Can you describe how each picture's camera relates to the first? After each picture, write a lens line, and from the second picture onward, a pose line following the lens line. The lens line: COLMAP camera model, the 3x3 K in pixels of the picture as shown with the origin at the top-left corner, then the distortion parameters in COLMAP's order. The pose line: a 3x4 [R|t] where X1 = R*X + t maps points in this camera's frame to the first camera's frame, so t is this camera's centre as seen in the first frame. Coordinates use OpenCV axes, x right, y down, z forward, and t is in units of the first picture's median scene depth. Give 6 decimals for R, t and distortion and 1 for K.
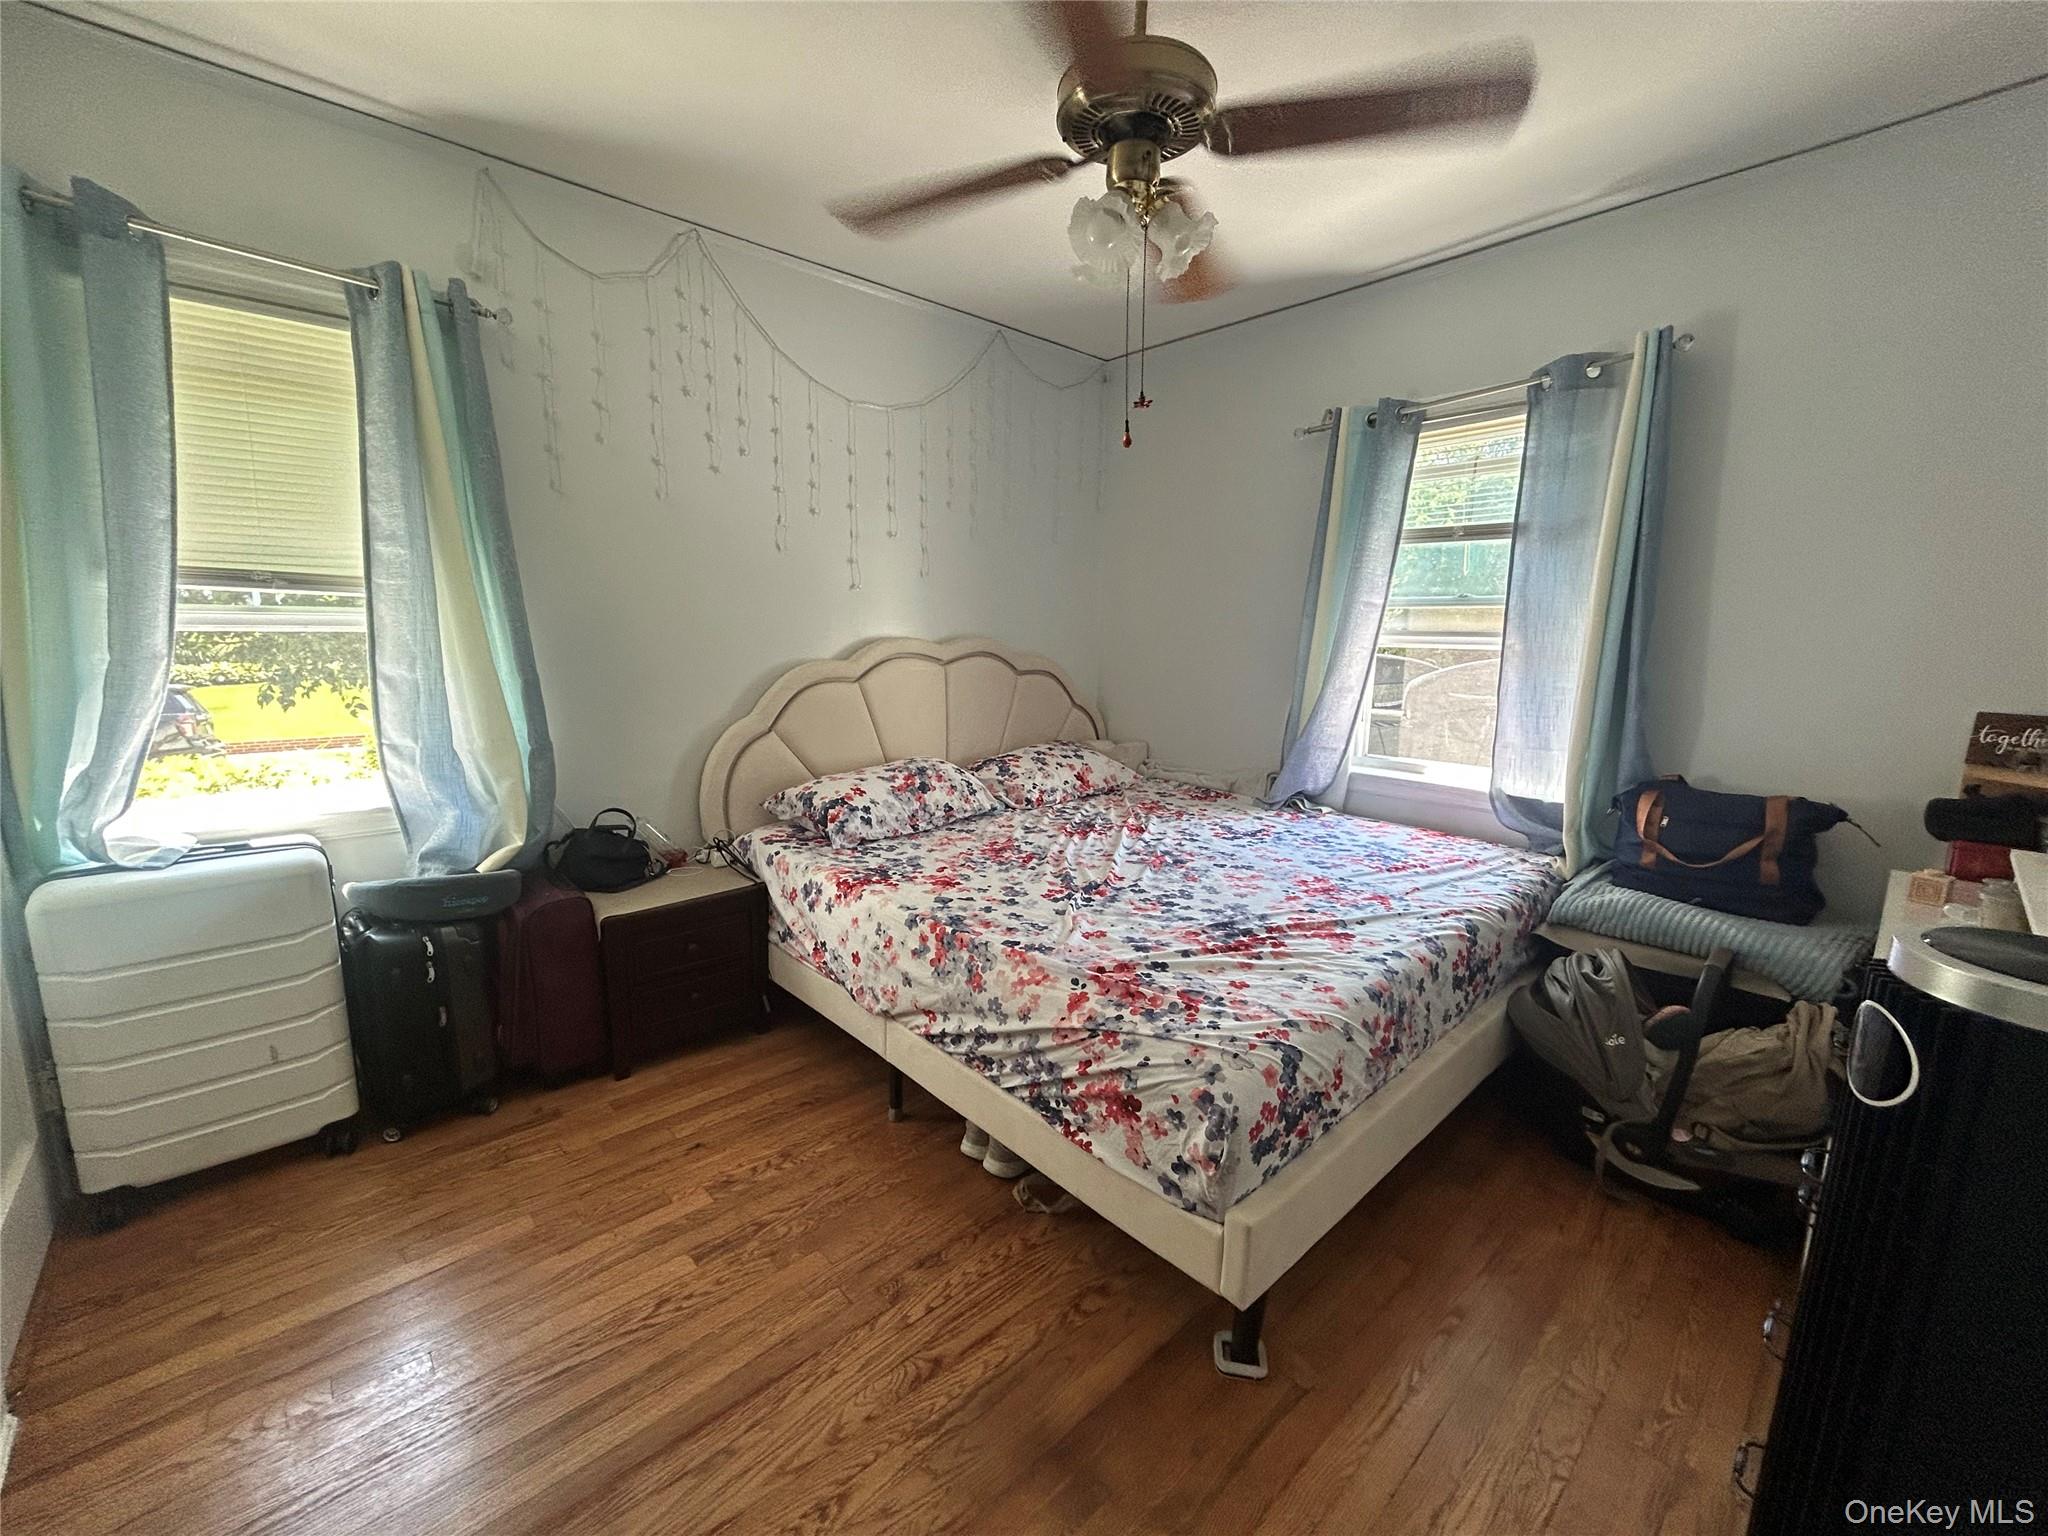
lens RADIAL K [[825.8, 0, 1014.4], [0, 825.8, 767.1], [0, 0, 1]] dist [-0.000945, 0.000841]
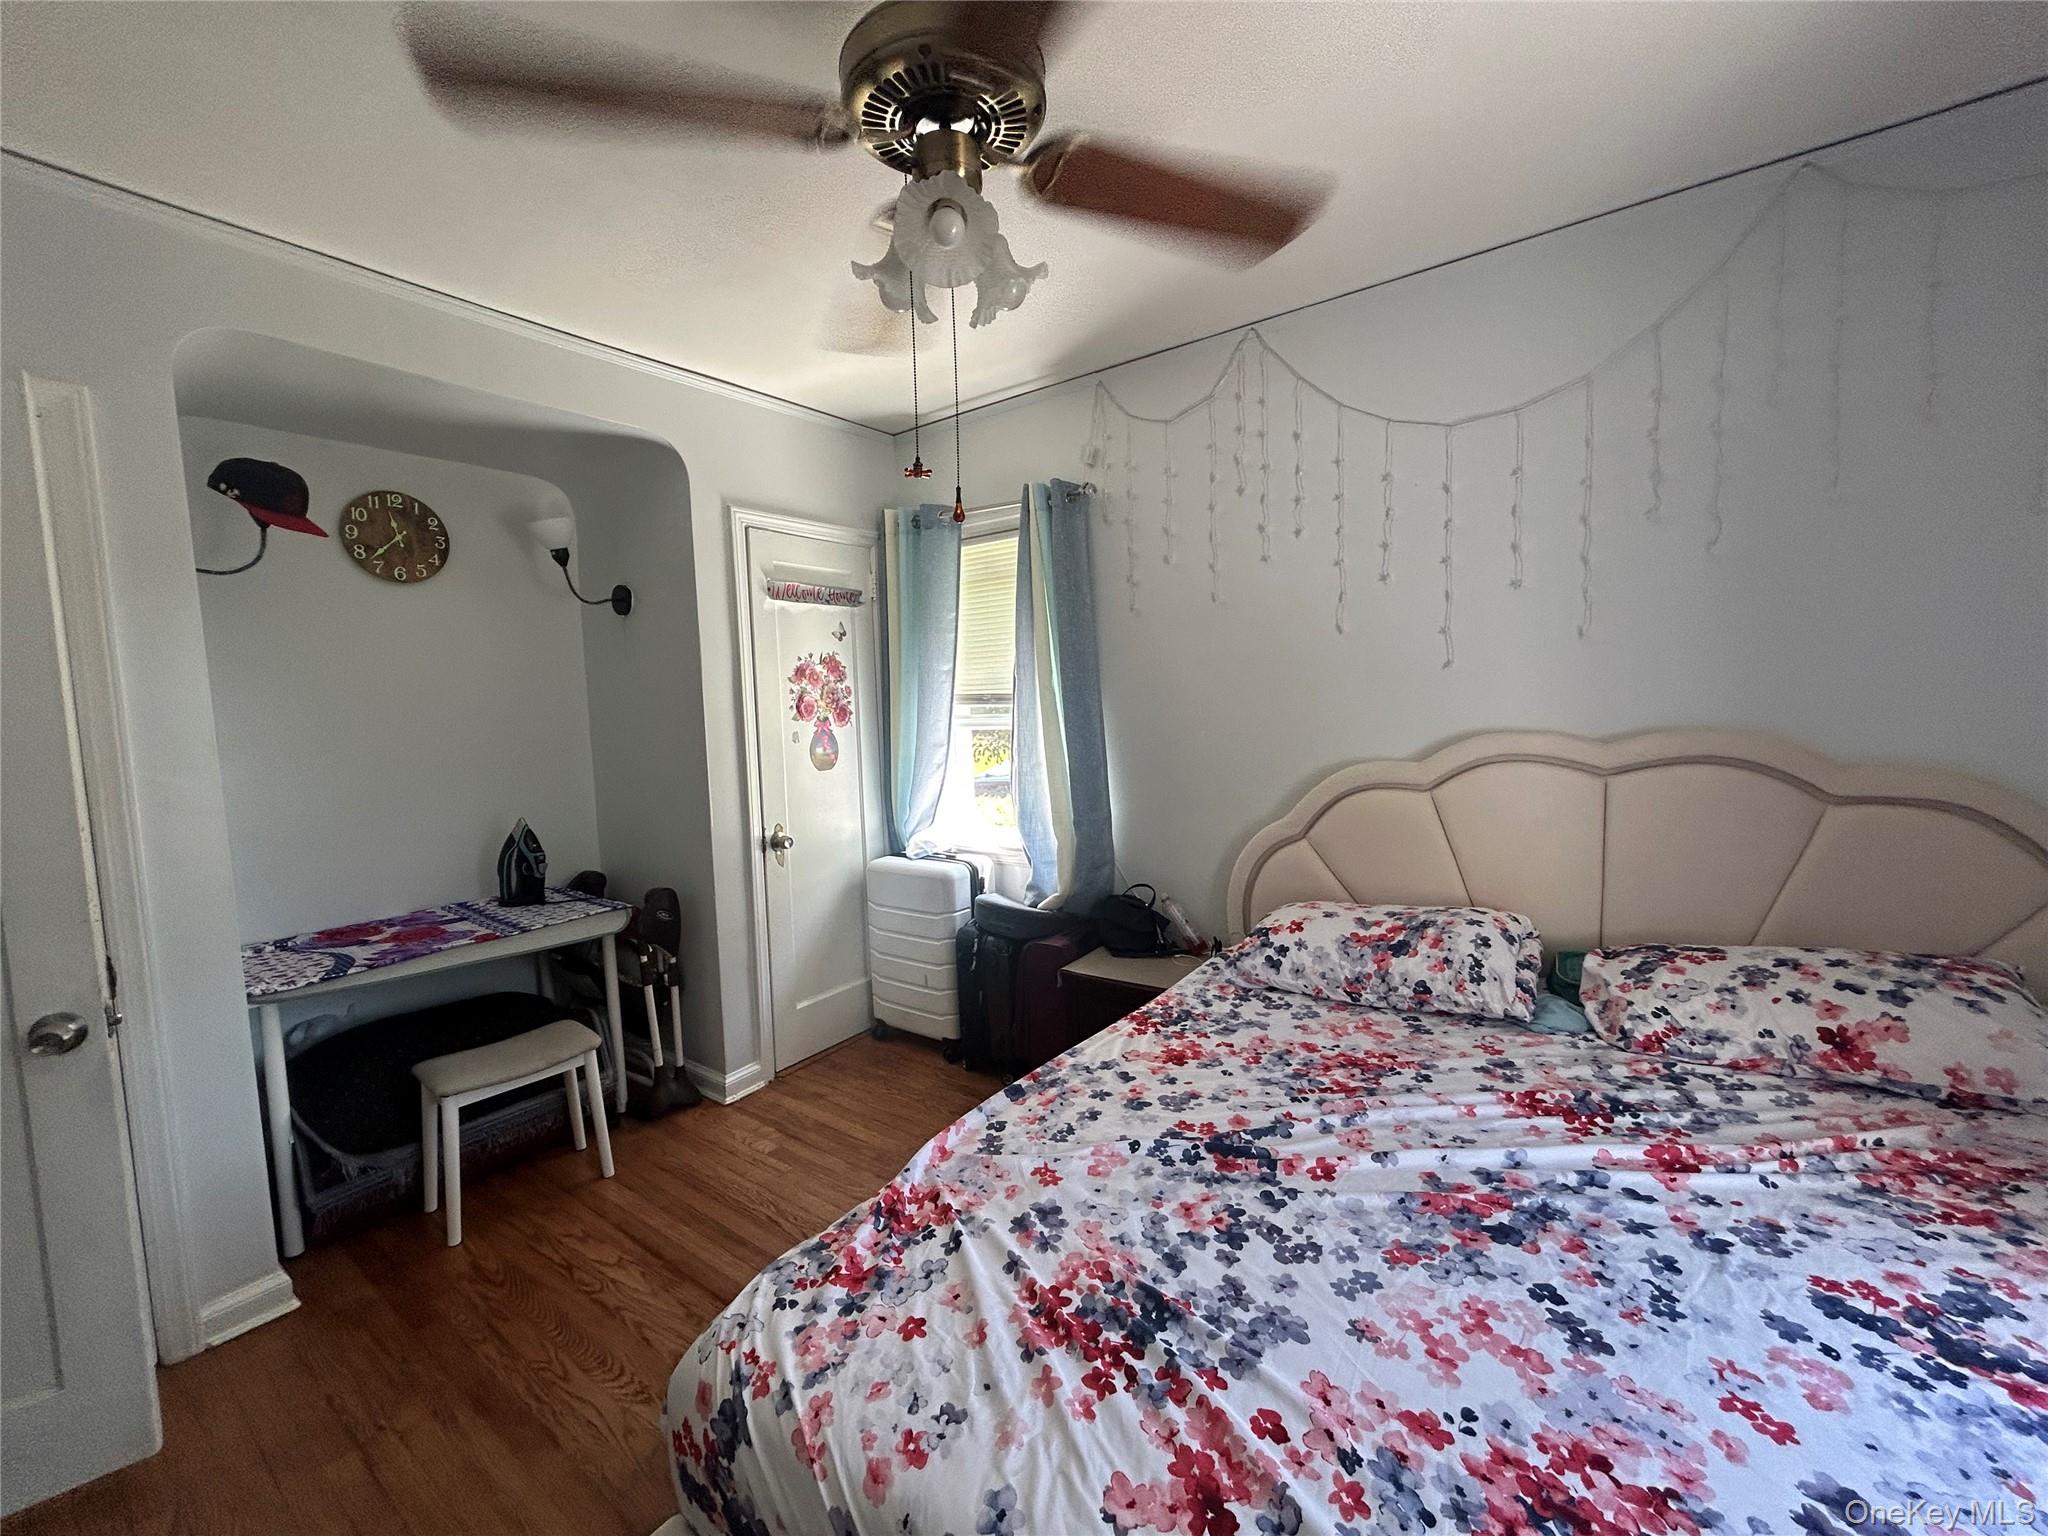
lens RADIAL K [[825.8, 0, 1012.8], [0, 825.8, 768.3], [0, 0, 1]] dist [-0.000945, 0.000841]
pose [[0.196195, 0.062825, -0.978550, 0.612740], [-0.126225, 0.991261, 0.038334, -0.136974], [0.972407, 0.115996, 0.202410, 0.625656]]
